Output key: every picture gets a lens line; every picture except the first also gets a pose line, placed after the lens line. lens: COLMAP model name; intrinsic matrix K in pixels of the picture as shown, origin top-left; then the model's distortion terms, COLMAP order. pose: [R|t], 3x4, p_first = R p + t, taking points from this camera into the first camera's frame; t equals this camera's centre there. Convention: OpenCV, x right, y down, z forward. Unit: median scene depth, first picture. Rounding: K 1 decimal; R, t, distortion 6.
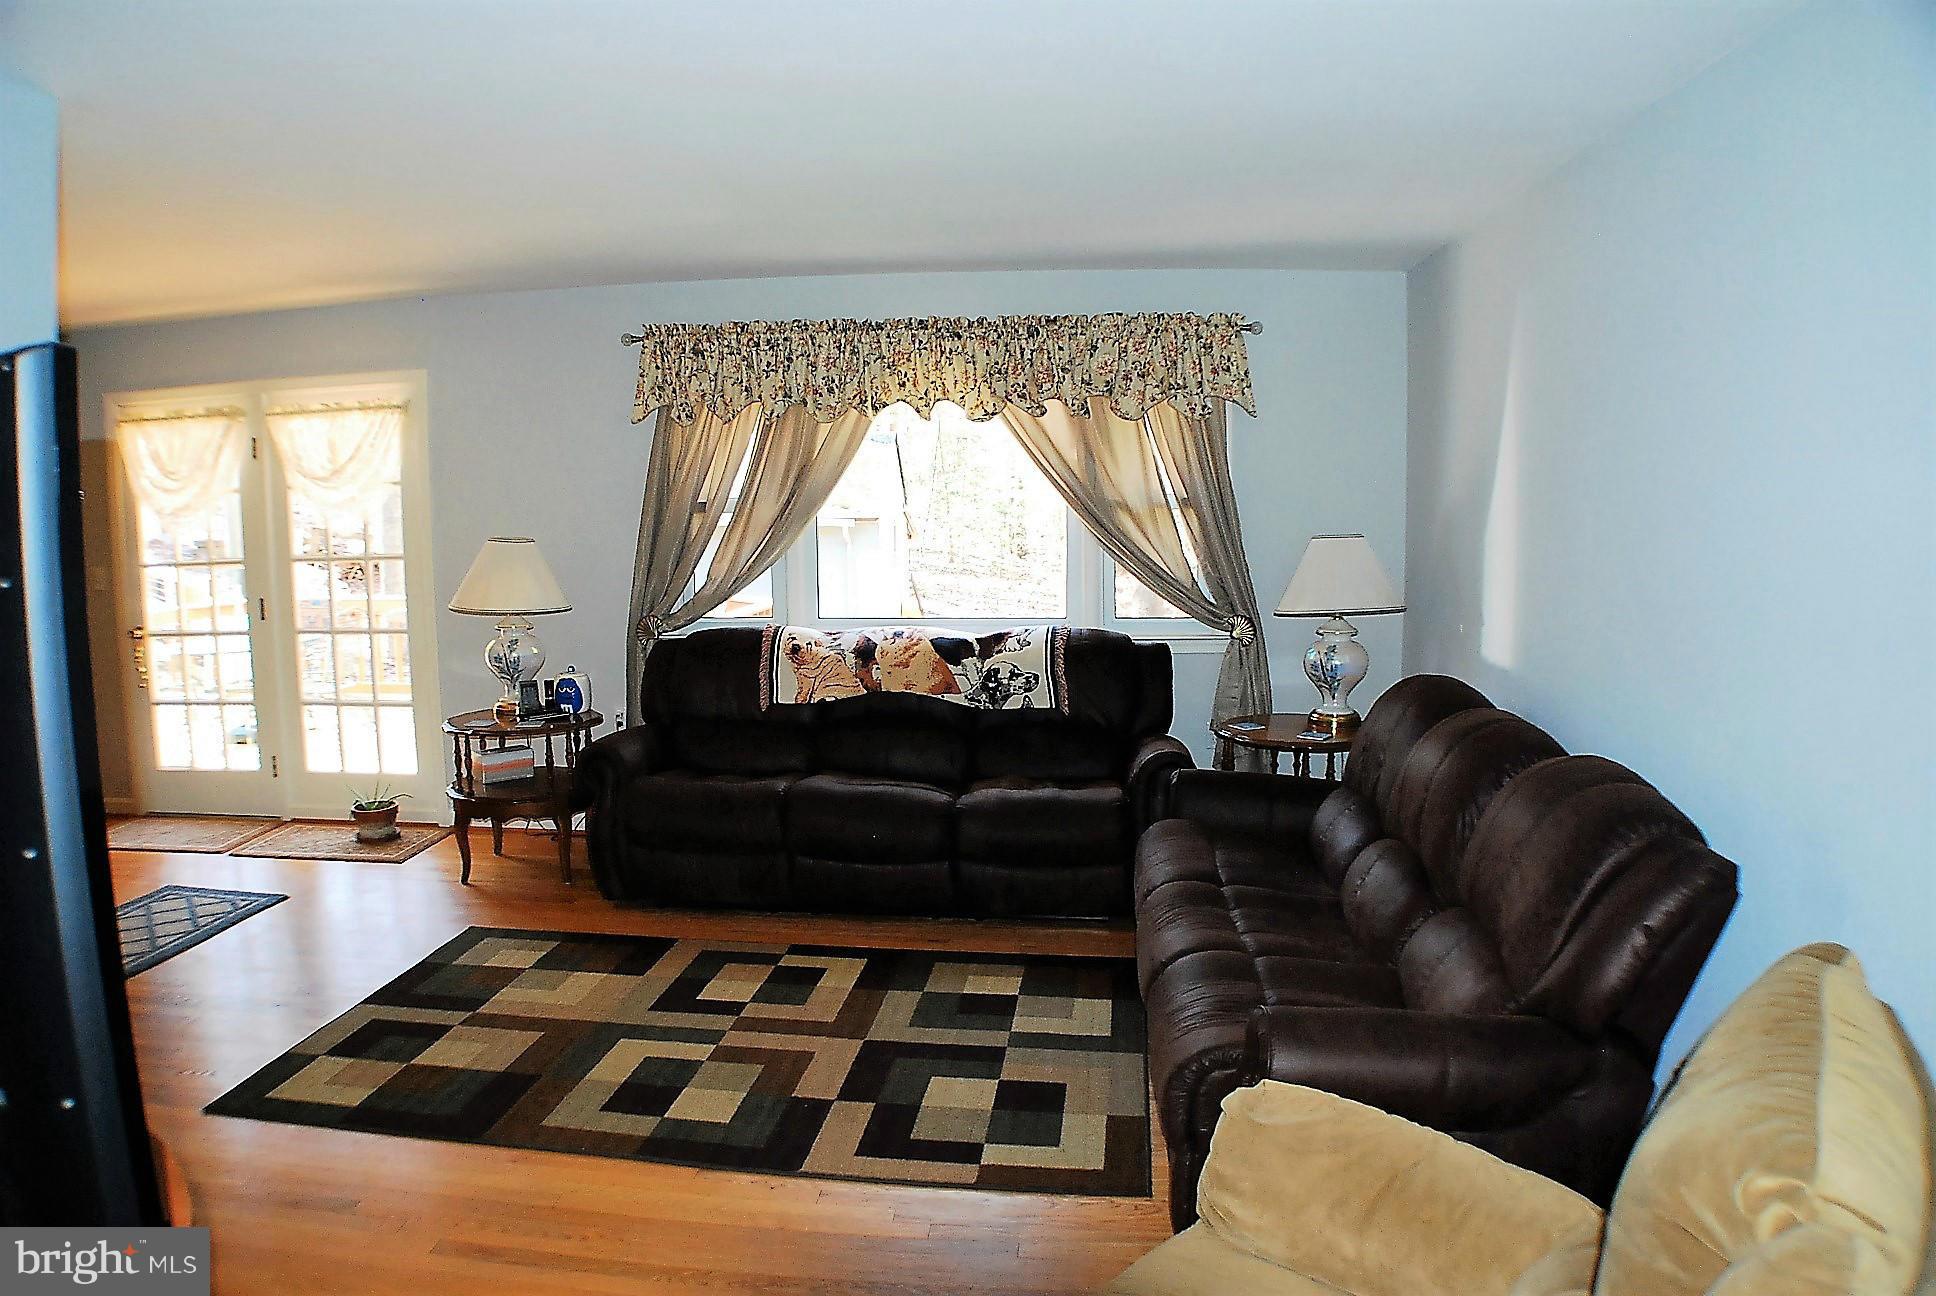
lens RADIAL K [[1425.3, 0, 968.0], [0, 1425.3, 648.0], [0, 0, 1]] dist [-0.182356, 0.002890]
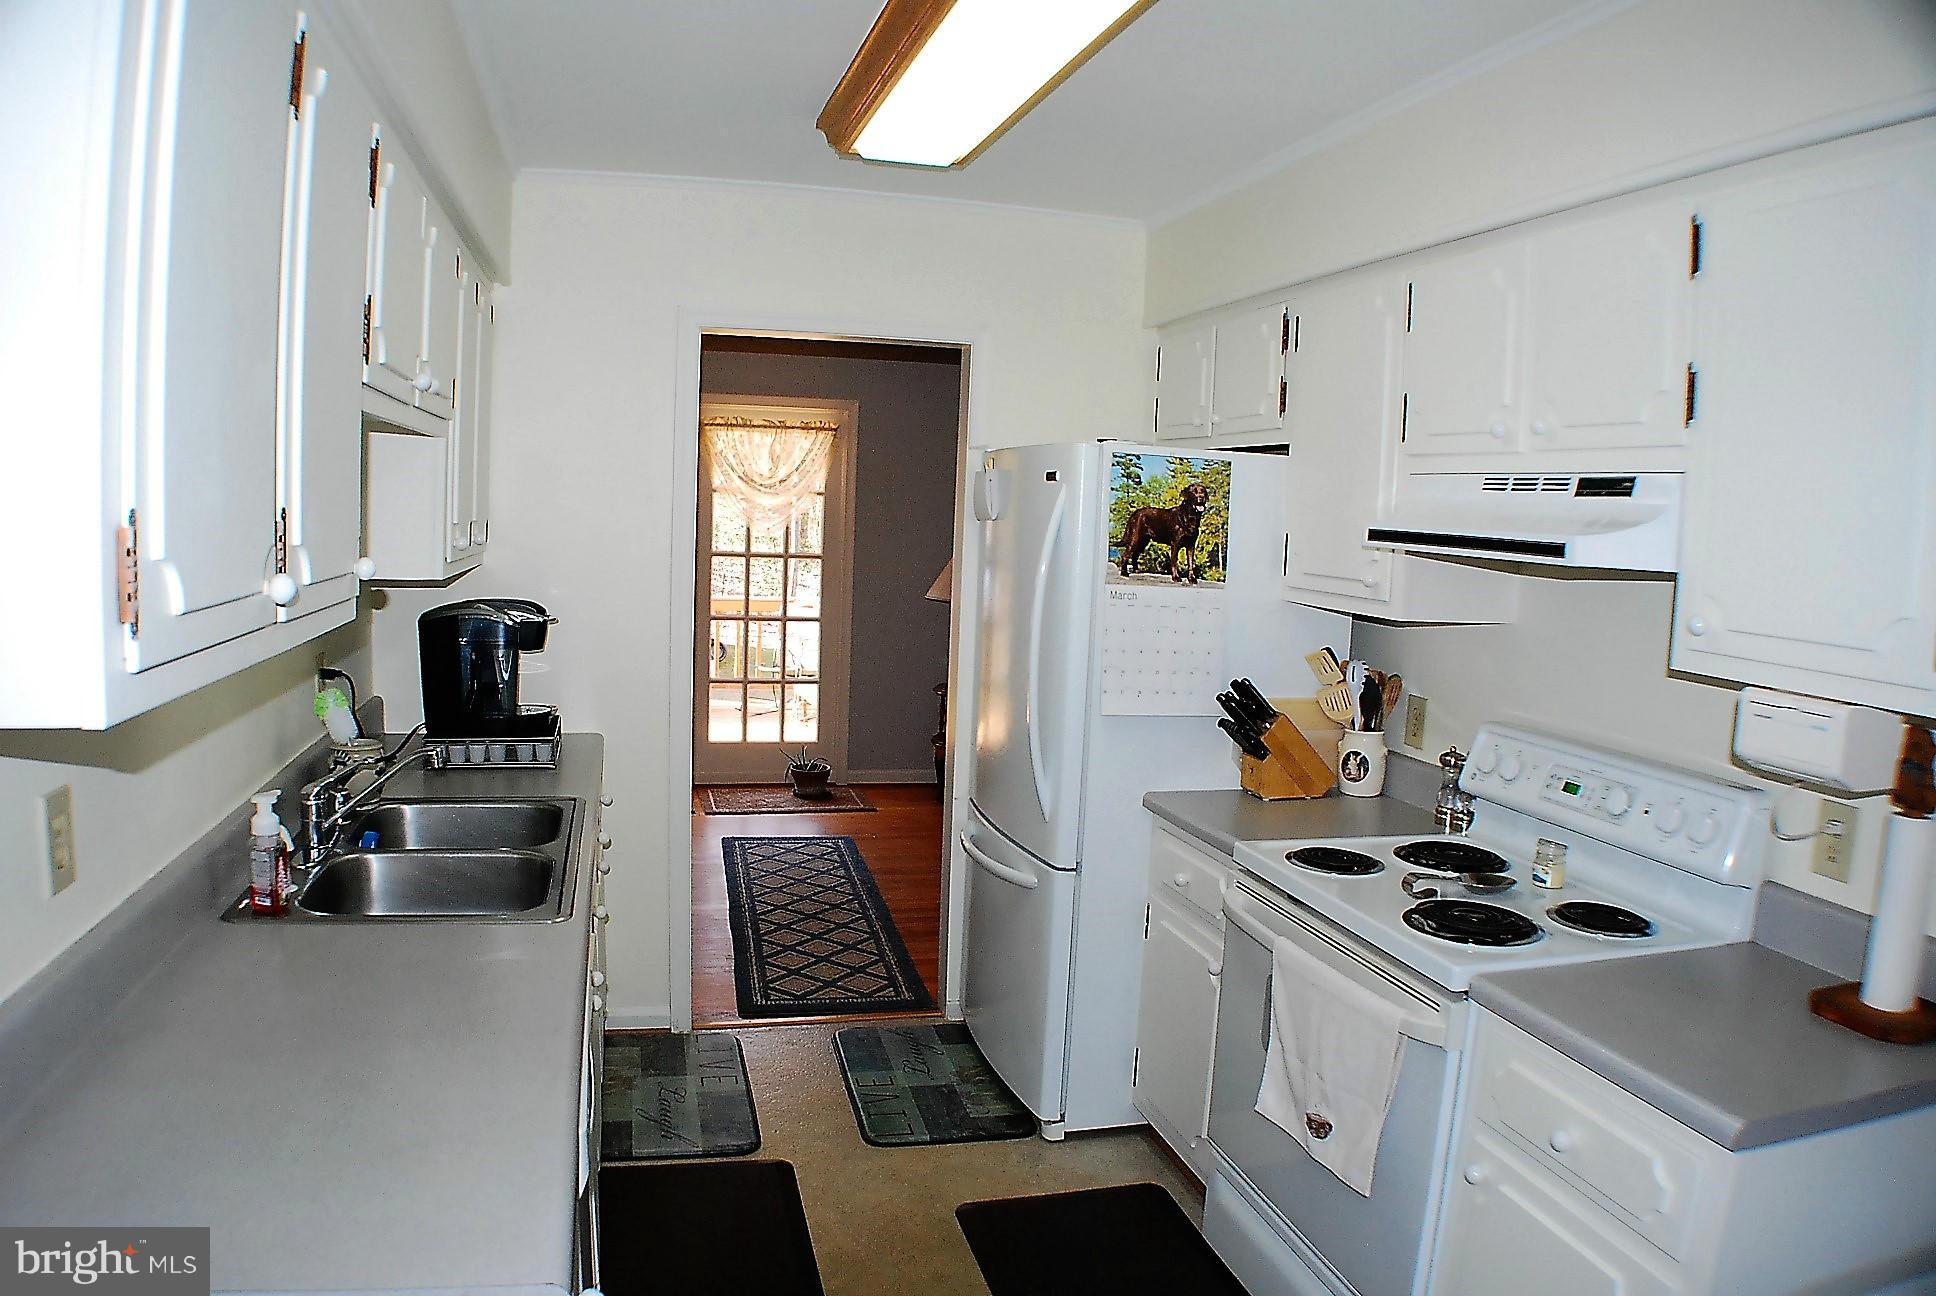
lens RADIAL K [[1425.3, 0, 968.0], [0, 1425.3, 648.0], [0, 0, 1]] dist [-0.182356, 0.002890]
pose [[0.929586, 0.016125, 0.368252, -0.743170], [-0.010052, 0.999780, -0.018402, 0.032926], [-0.368468, 0.013405, 0.929544, -0.170982]]
